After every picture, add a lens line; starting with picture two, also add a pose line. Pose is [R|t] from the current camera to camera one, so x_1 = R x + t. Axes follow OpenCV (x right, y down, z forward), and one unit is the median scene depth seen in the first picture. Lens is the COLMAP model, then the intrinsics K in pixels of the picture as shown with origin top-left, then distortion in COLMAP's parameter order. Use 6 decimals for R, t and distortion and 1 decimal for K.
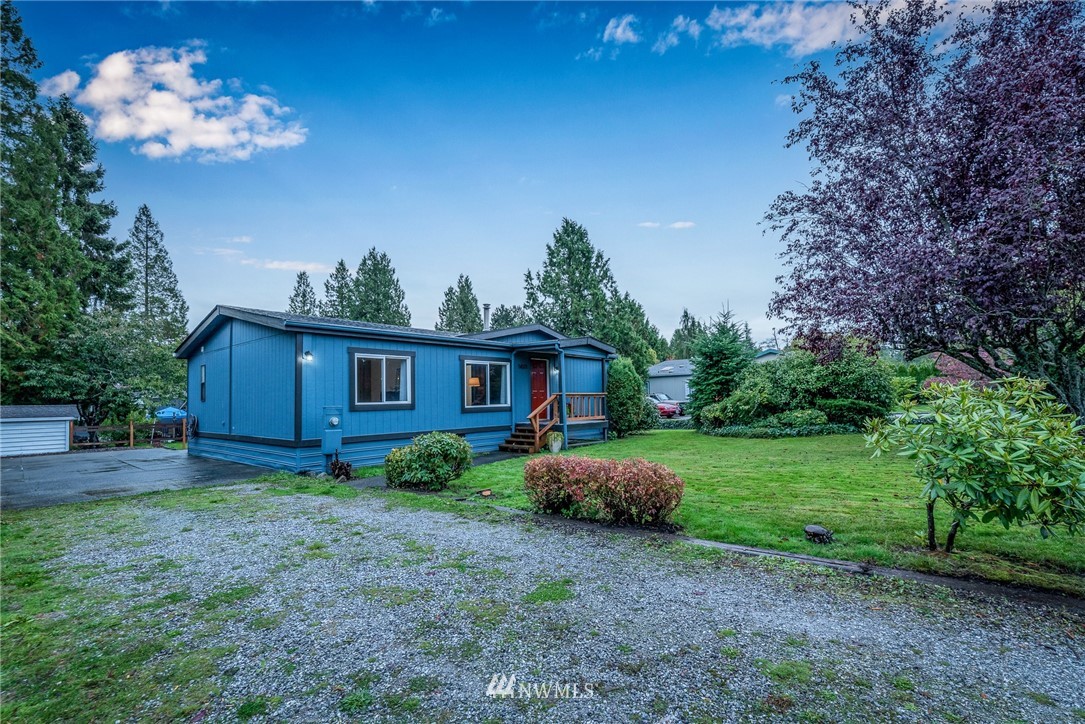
lens RADIAL K [[485.6, 0, 536.6], [0, 485.6, 380.2], [0, 0, 1]] dist [0.003057, -0.000114]
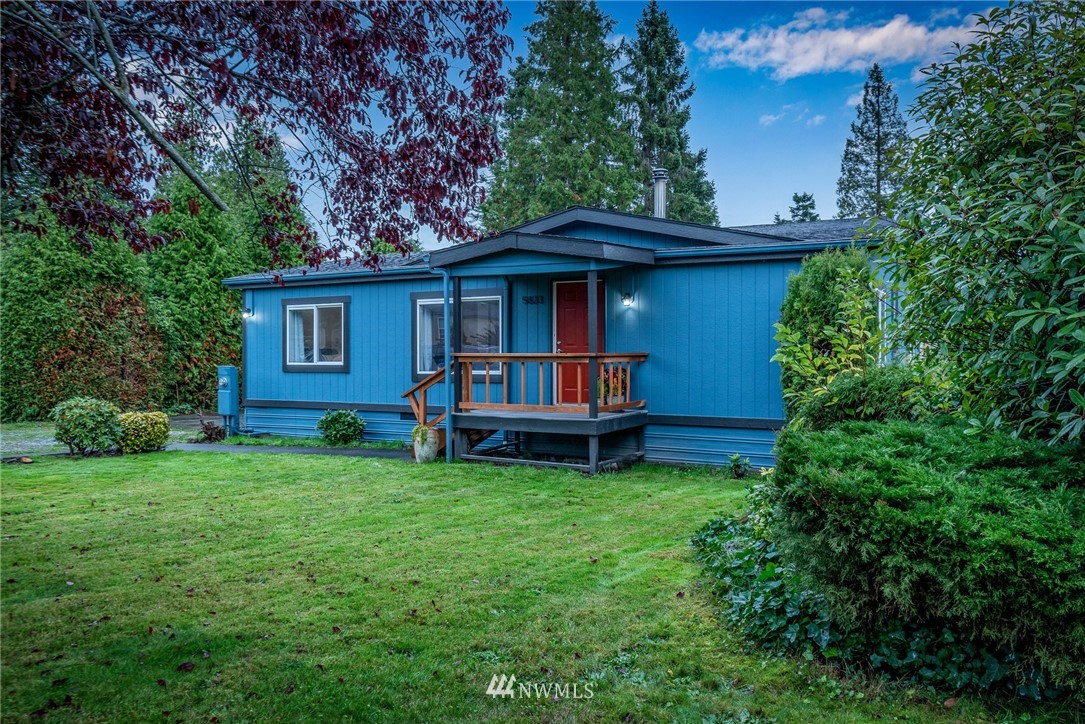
lens RADIAL K [[823.8, 0, 542.5], [0, 823.8, 362.0], [0, 0, 1]] dist [-0.004491, -0.000880]
pose [[0.207613, 0.030934, -0.977722, 0.596065], [0.040856, 0.998353, 0.040263, 0.002398], [0.977357, -0.048305, 0.206007, 0.581372]]
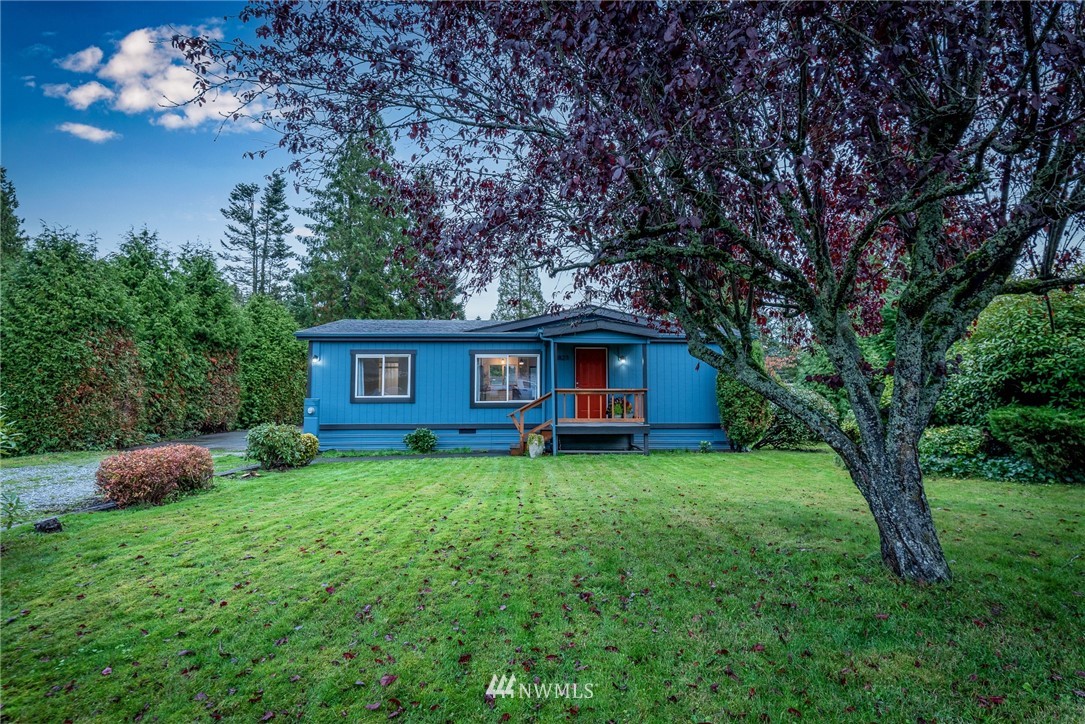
lens RADIAL K [[558.3, 0, 542.5], [0, 558.3, 362.0], [0, 0, 1]] dist [-0.001198, -0.000192]
pose [[0.693797, -0.021660, -0.719845, 0.477319], [0.018547, 0.999753, -0.012207, -0.006038], [0.719932, -0.004882, 0.694027, 0.192120]]
